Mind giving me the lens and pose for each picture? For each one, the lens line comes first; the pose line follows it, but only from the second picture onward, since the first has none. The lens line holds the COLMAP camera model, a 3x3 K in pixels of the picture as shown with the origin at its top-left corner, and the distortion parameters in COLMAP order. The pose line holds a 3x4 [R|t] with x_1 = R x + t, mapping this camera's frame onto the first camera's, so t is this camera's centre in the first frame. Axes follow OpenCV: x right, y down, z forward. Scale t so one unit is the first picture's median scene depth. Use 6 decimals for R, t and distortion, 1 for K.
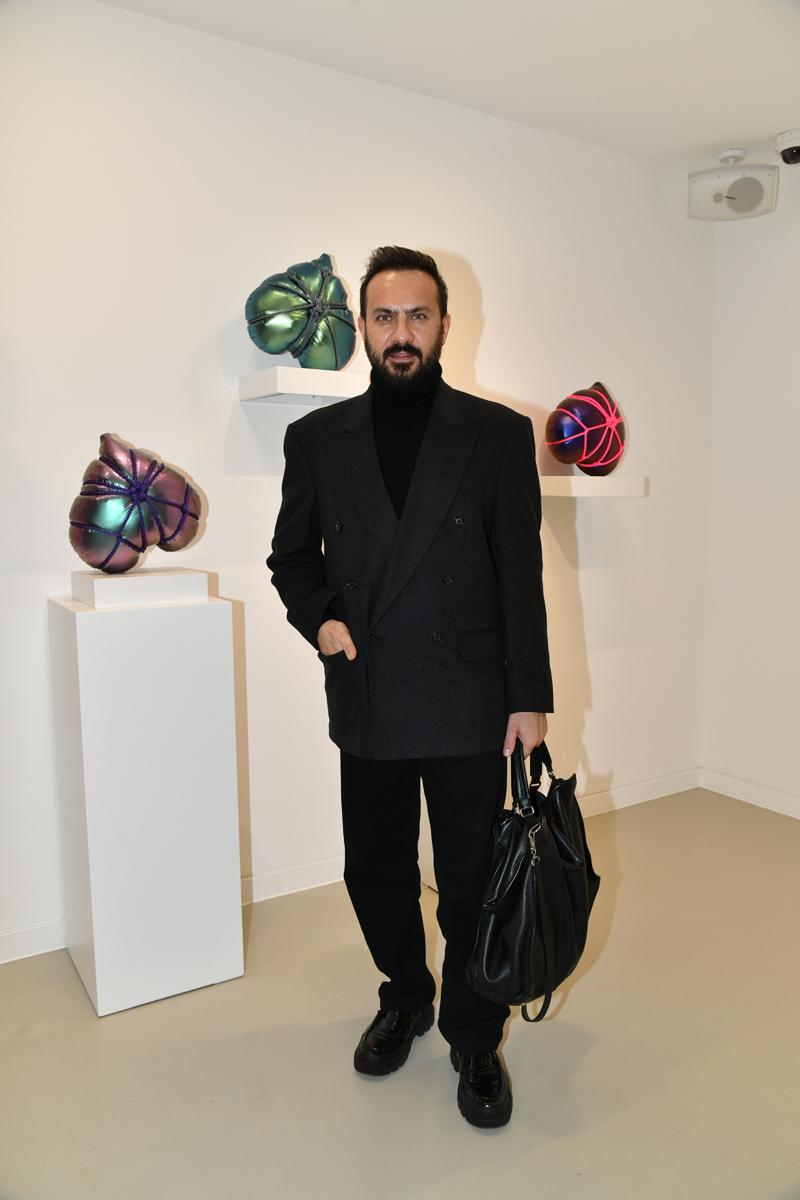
lens RADIAL K [[912.6, 0, 400.0], [0, 912.6, 600.0], [0, 0, 1]] dist [-0.062034, 0.007441]
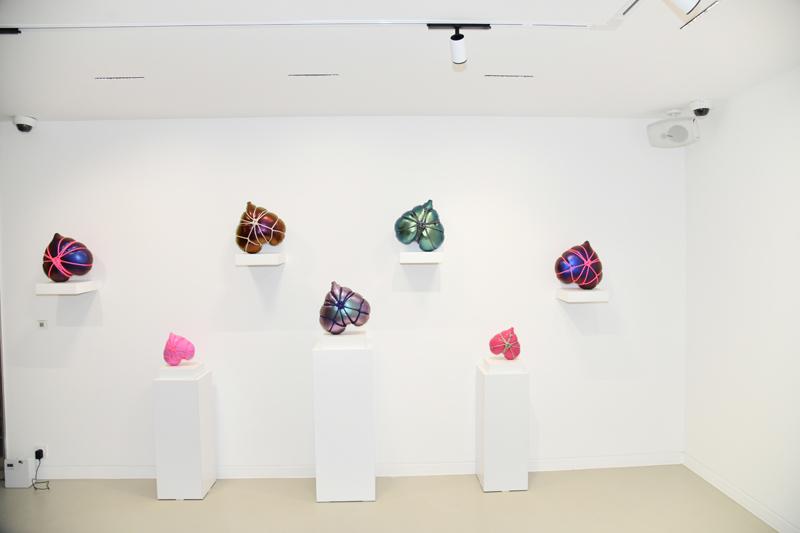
lens RADIAL K [[608.4, 0, 400.0], [0, 608.4, 266.5], [0, 0, 1]] dist [-0.062034, 0.007441]
pose [[0.873046, 0.005633, -0.487606, 0.645393], [-0.041730, 0.997128, -0.063197, -0.111534], [0.485850, 0.075522, 0.870774, -0.417264]]
